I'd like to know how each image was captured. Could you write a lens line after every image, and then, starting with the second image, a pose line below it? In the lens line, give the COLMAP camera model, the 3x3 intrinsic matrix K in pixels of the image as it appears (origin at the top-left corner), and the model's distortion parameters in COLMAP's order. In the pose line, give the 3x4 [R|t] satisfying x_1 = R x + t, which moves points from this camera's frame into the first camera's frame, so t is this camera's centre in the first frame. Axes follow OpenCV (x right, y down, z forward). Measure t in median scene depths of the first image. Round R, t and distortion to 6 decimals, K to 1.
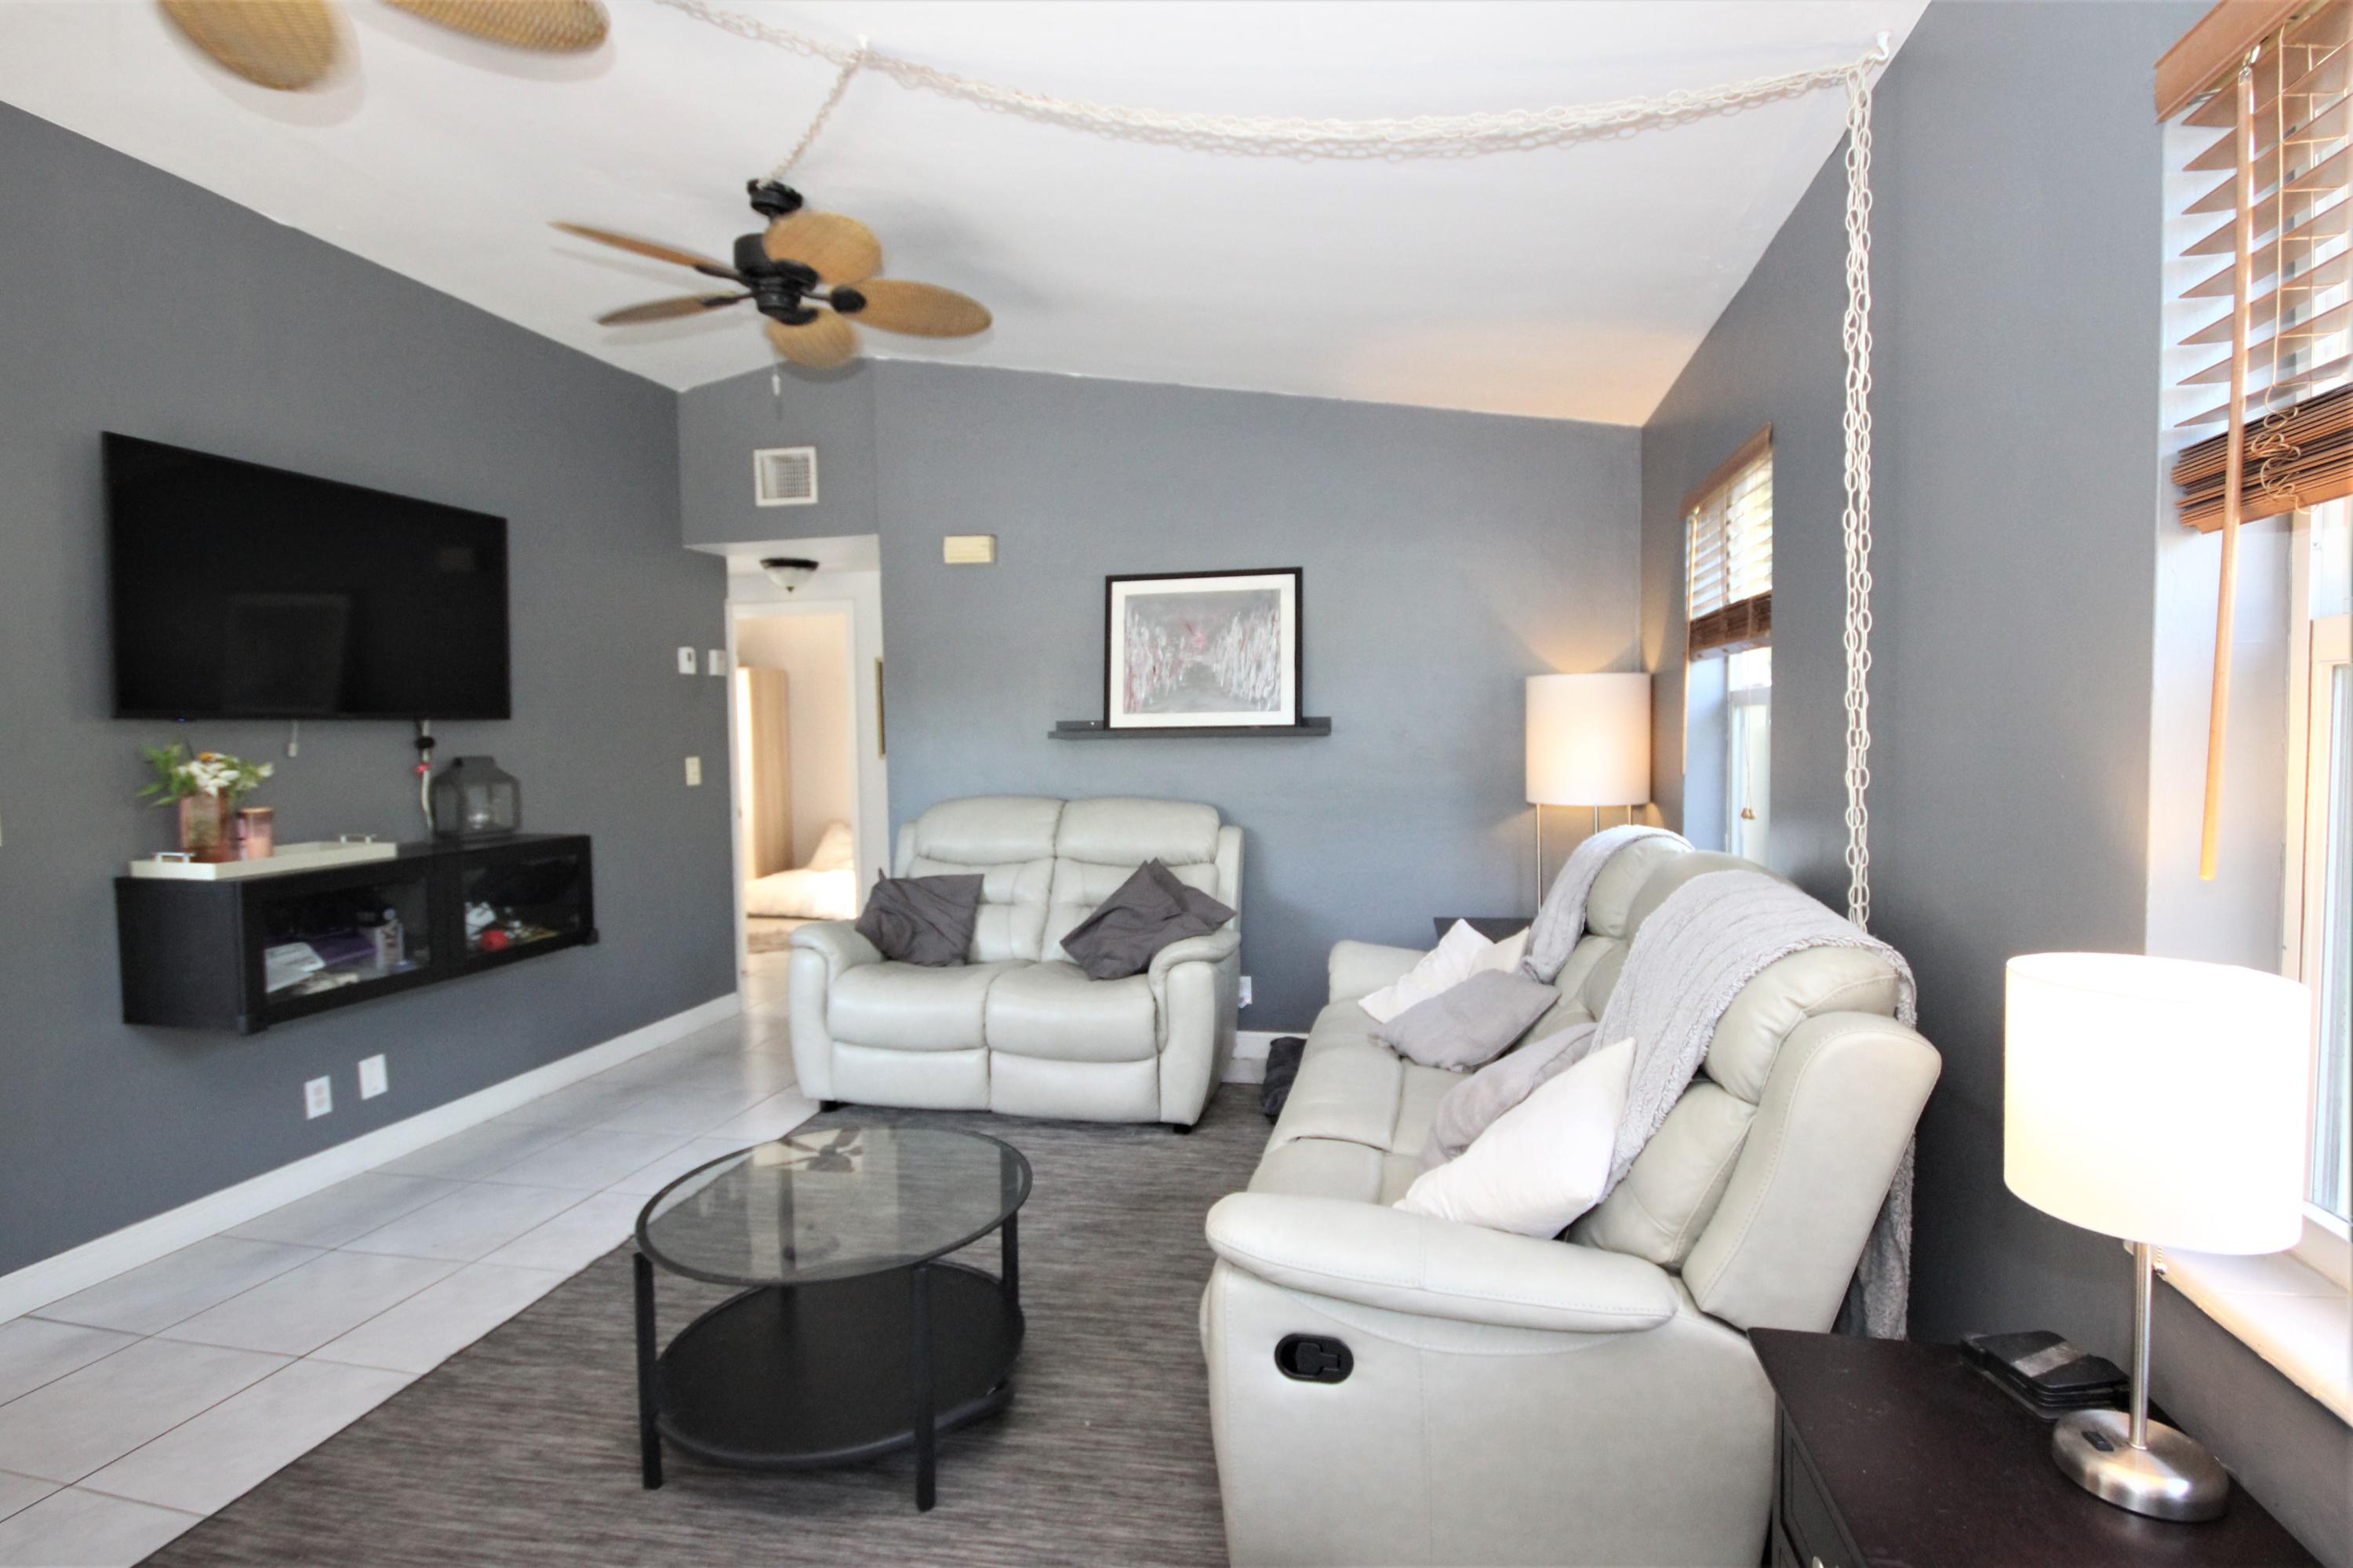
lens RADIAL K [[1108.1, 0, 1187.3], [0, 1108.1, 775.6], [0, 0, 1]] dist [-0.002673, 0.000416]
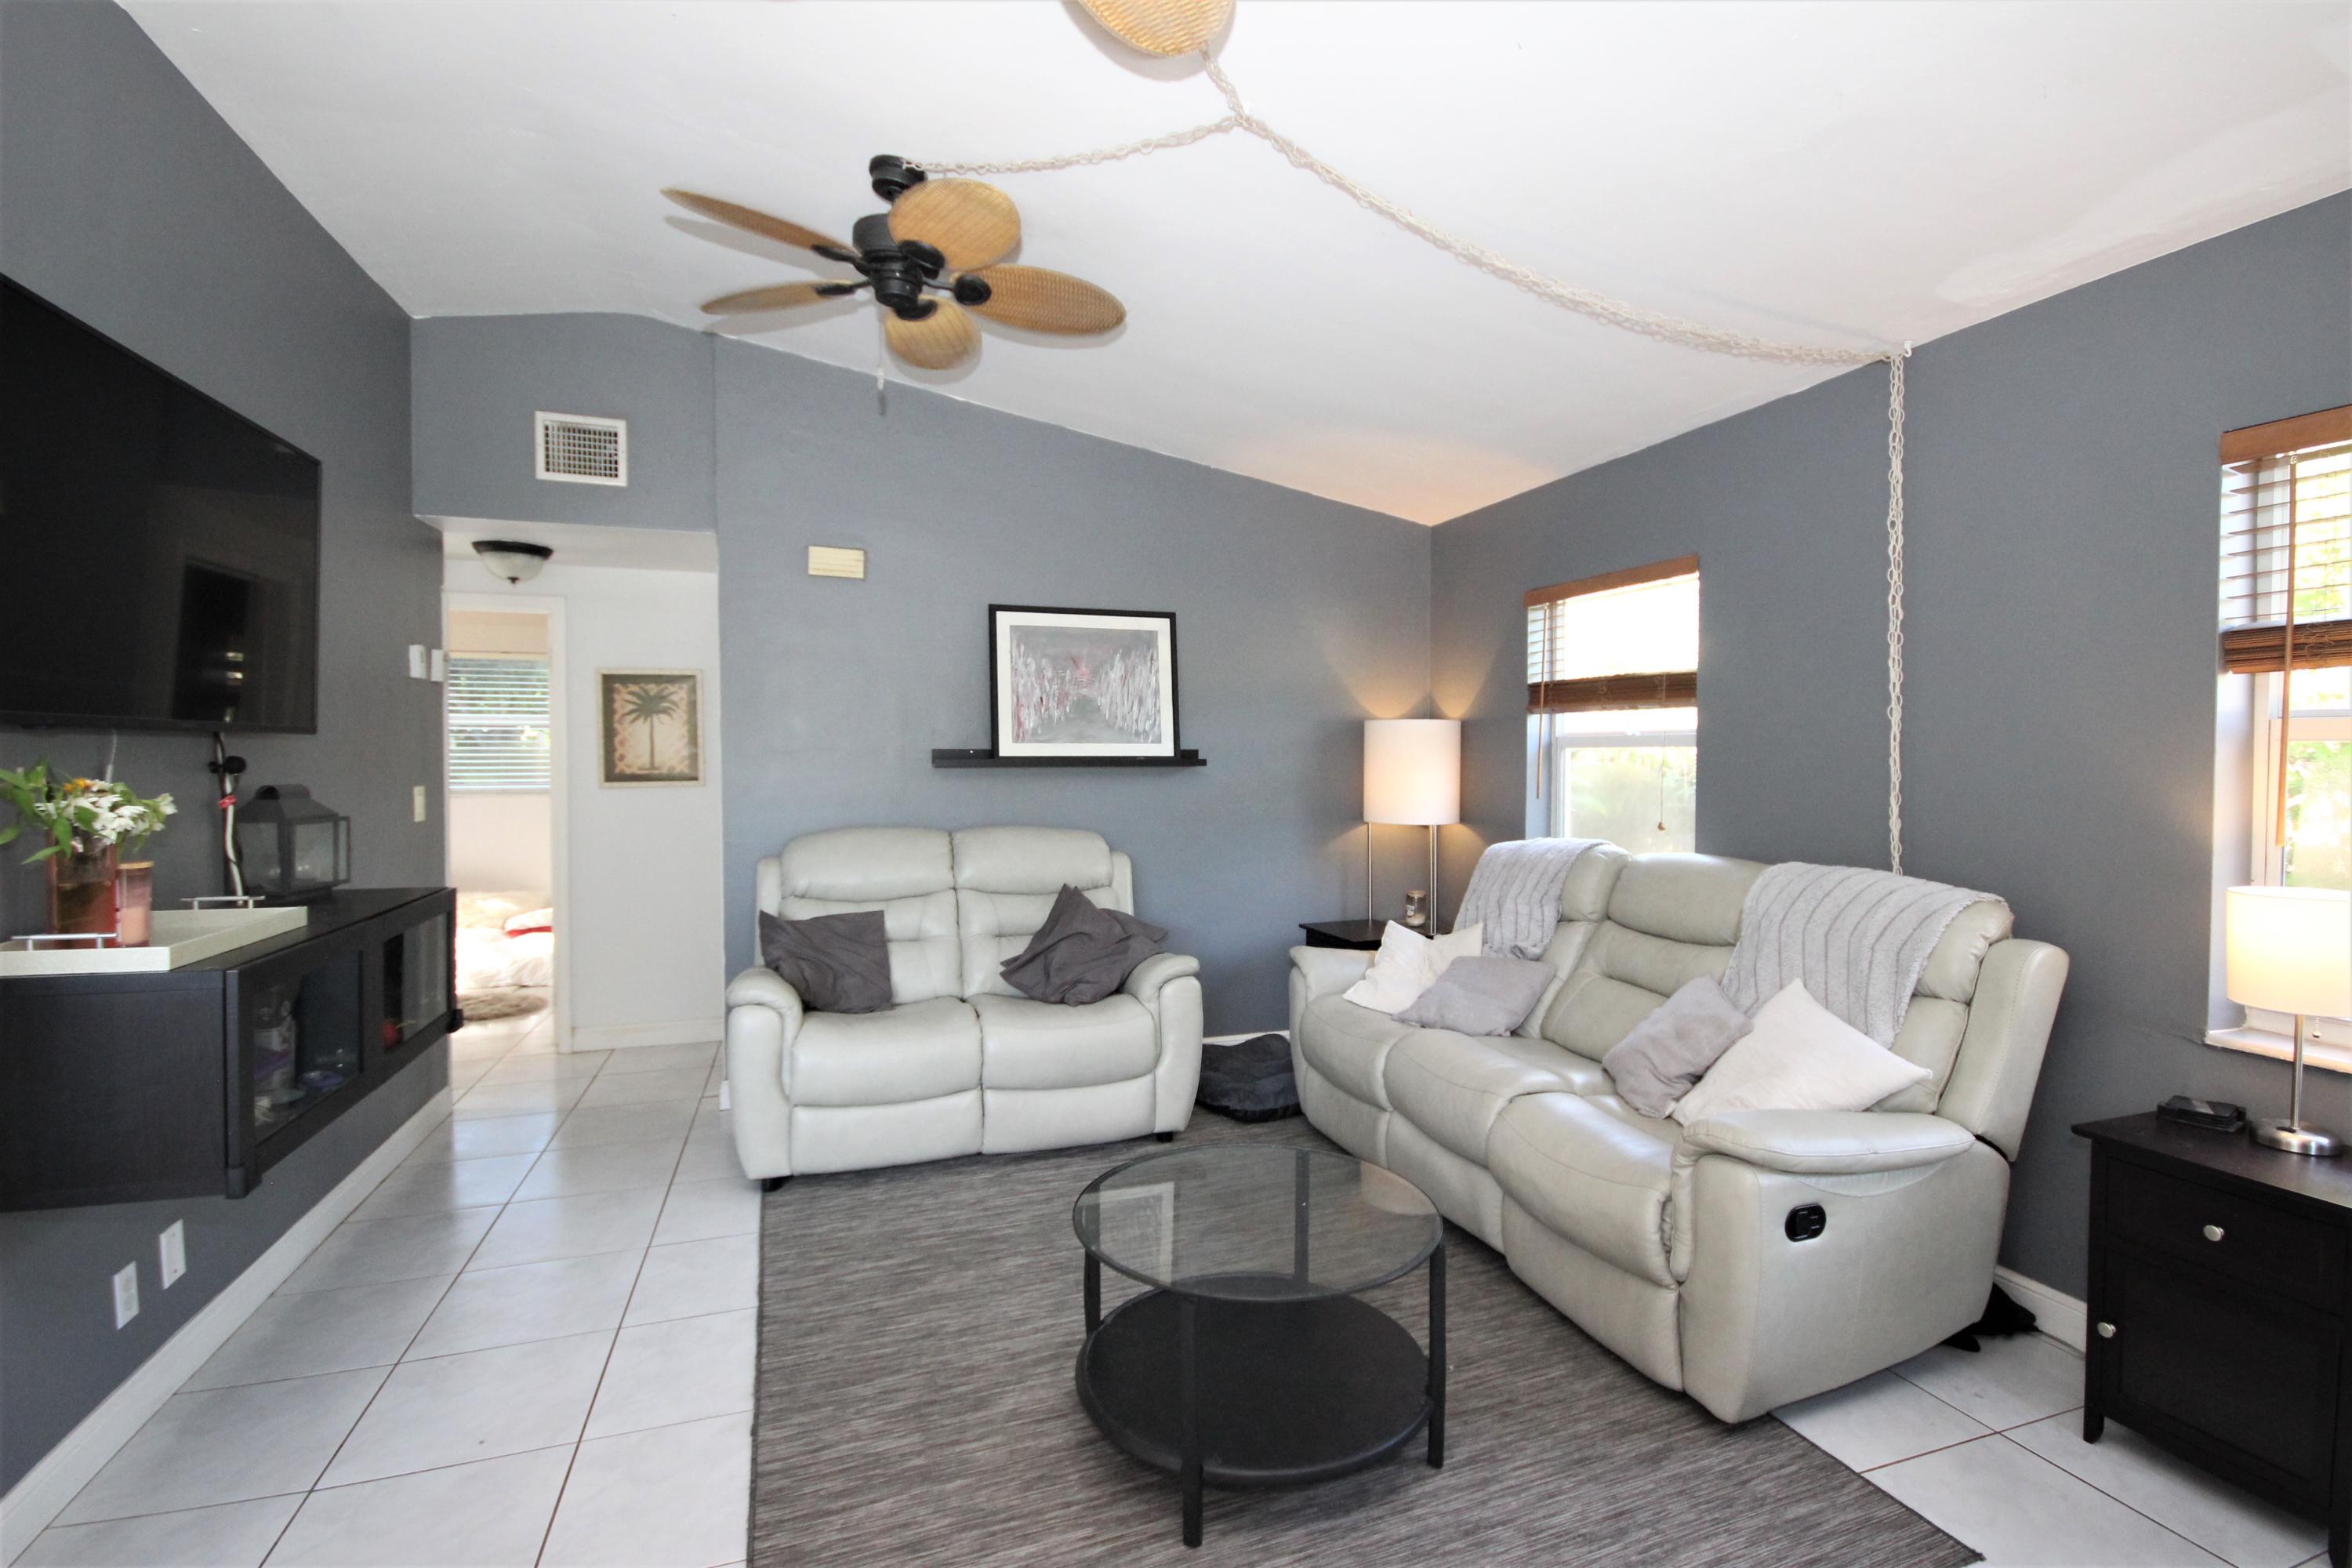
lens RADIAL K [[1077.9, 0, 1185.5], [0, 1077.9, 777.2], [0, 0, 1]] dist [-0.000134, -0.006286]
pose [[0.854650, 0.004759, 0.519183, -0.441761], [0.007956, 0.999721, -0.022259, -0.001494], [-0.519144, 0.023154, 0.854373, 0.085882]]
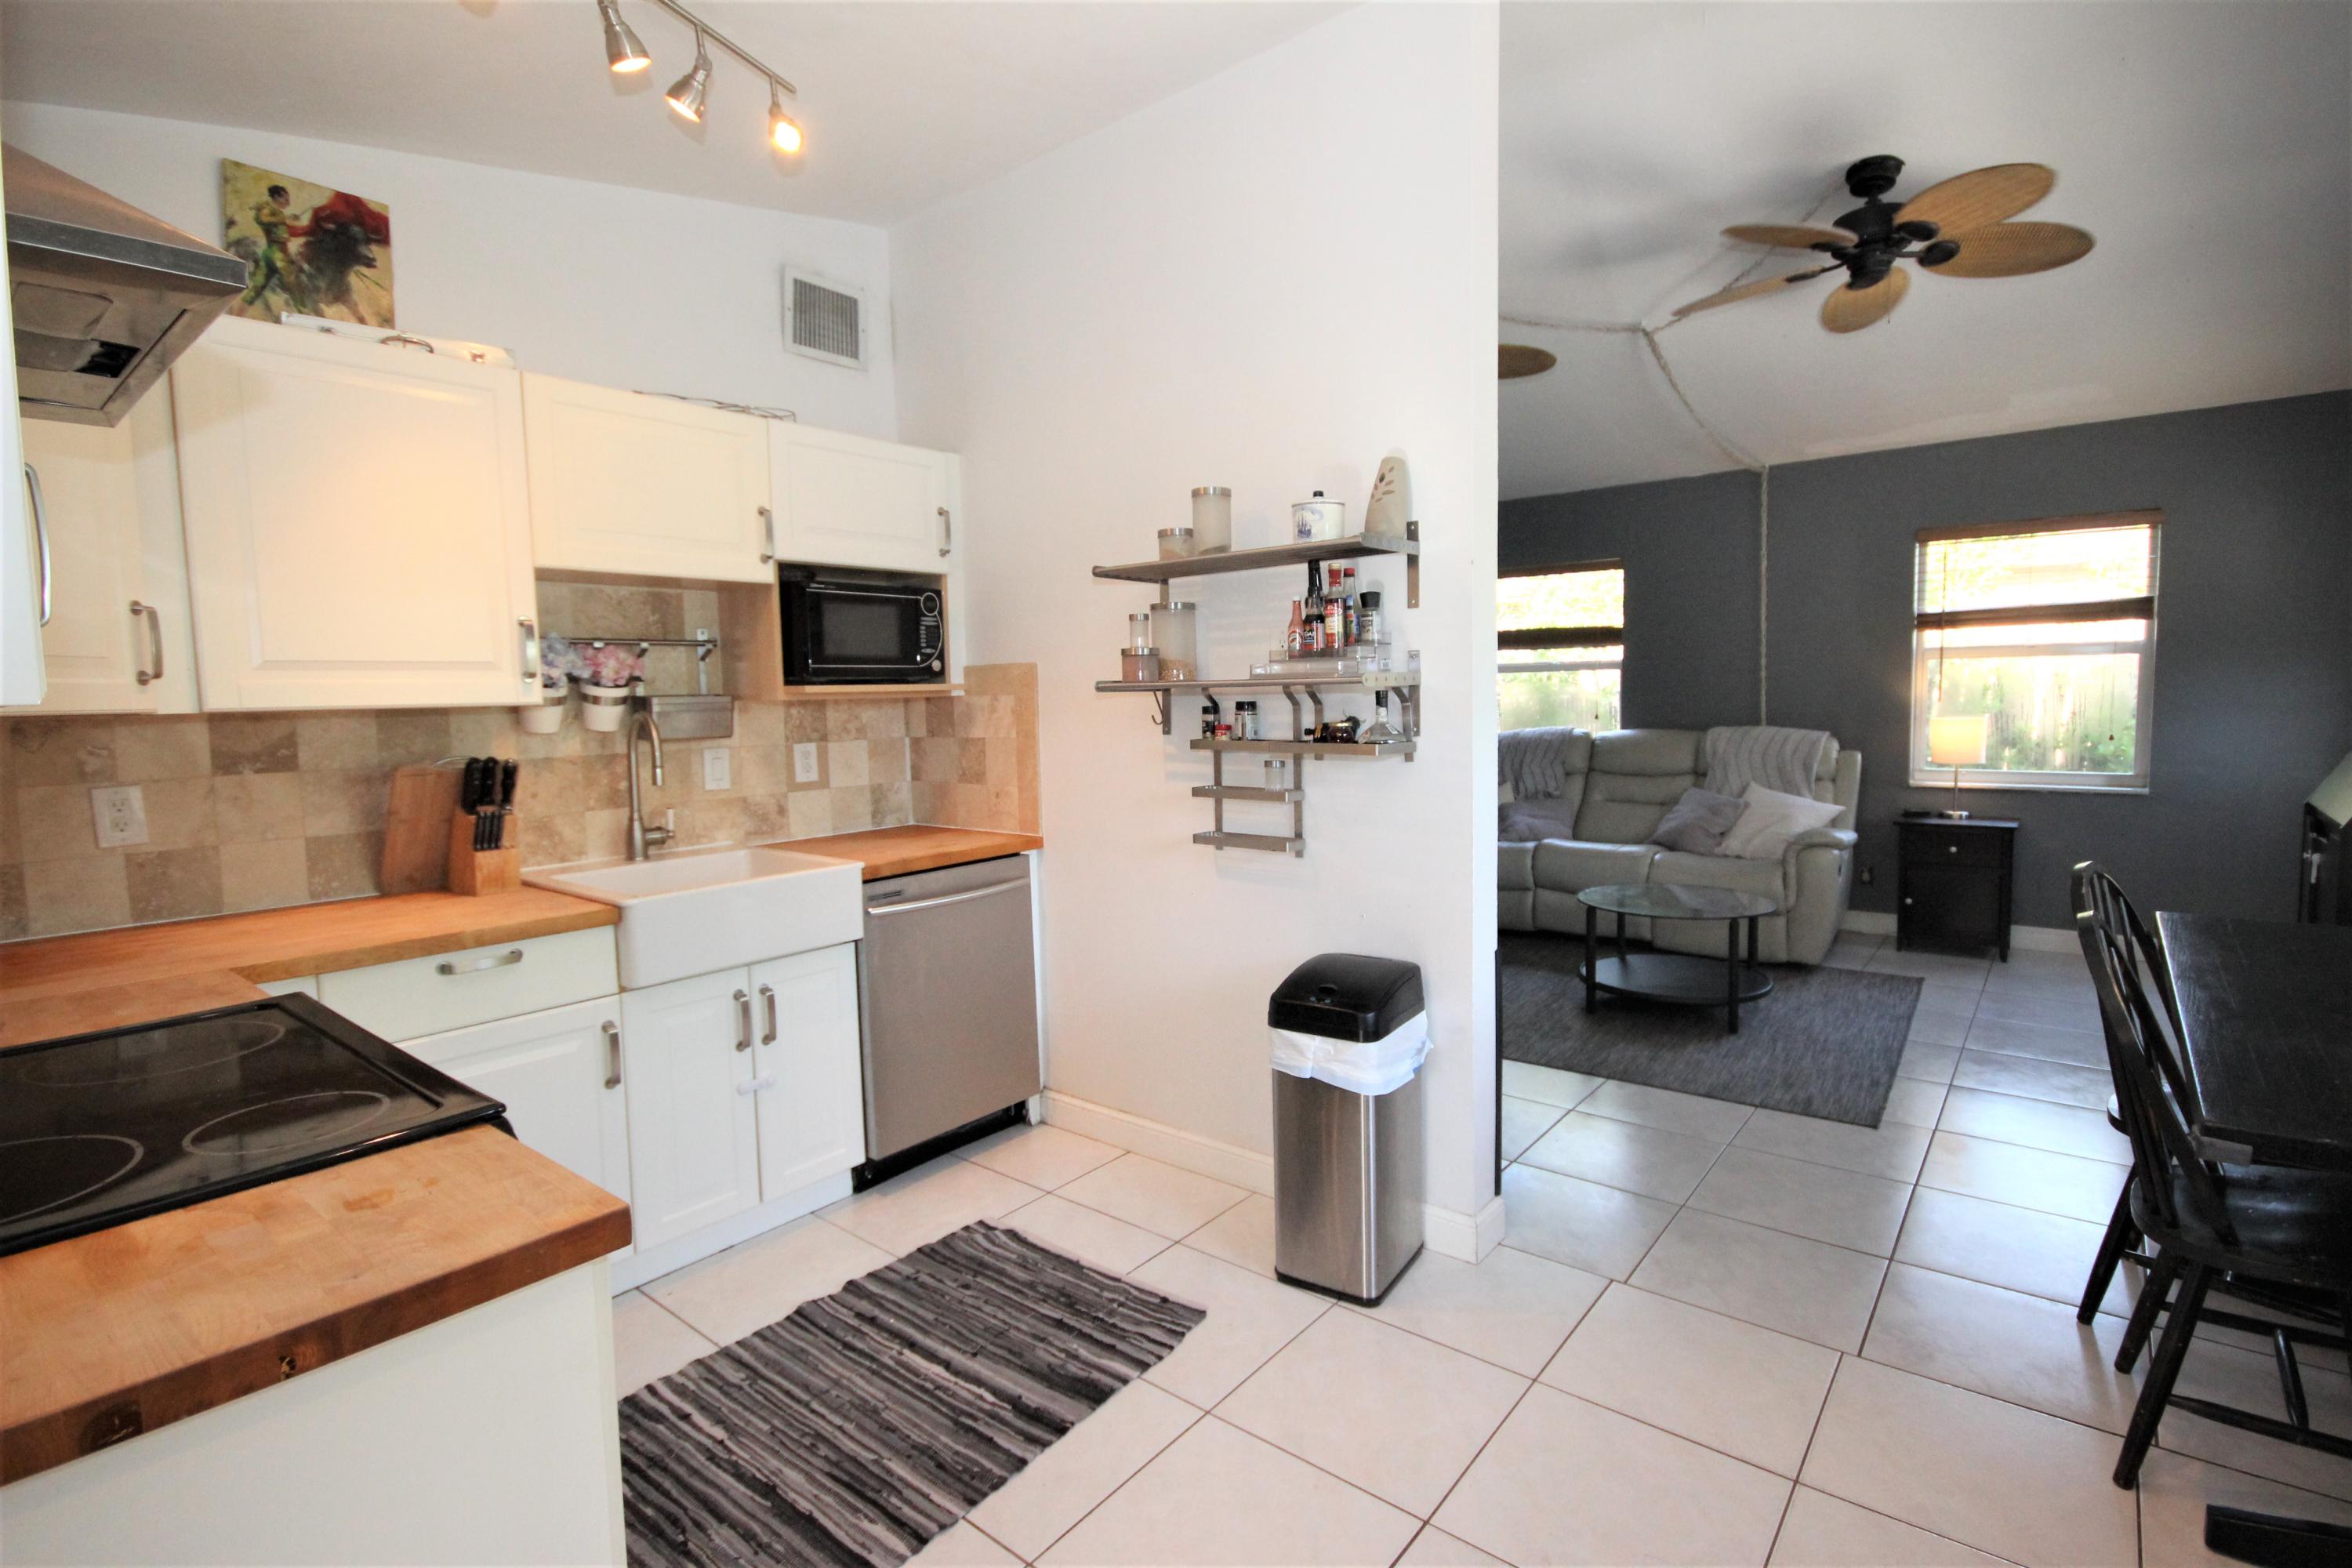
lens RADIAL K [[1107.6, 0, 1186.8], [0, 1107.6, 775.6], [0, 0, 1]] dist [-0.002673, 0.000416]
pose [[0.447531, -0.064124, 0.891966, -1.251036], [0.055825, 0.997484, 0.043701, 0.003841], [-0.892524, 0.030236, 0.449985, 0.436382]]
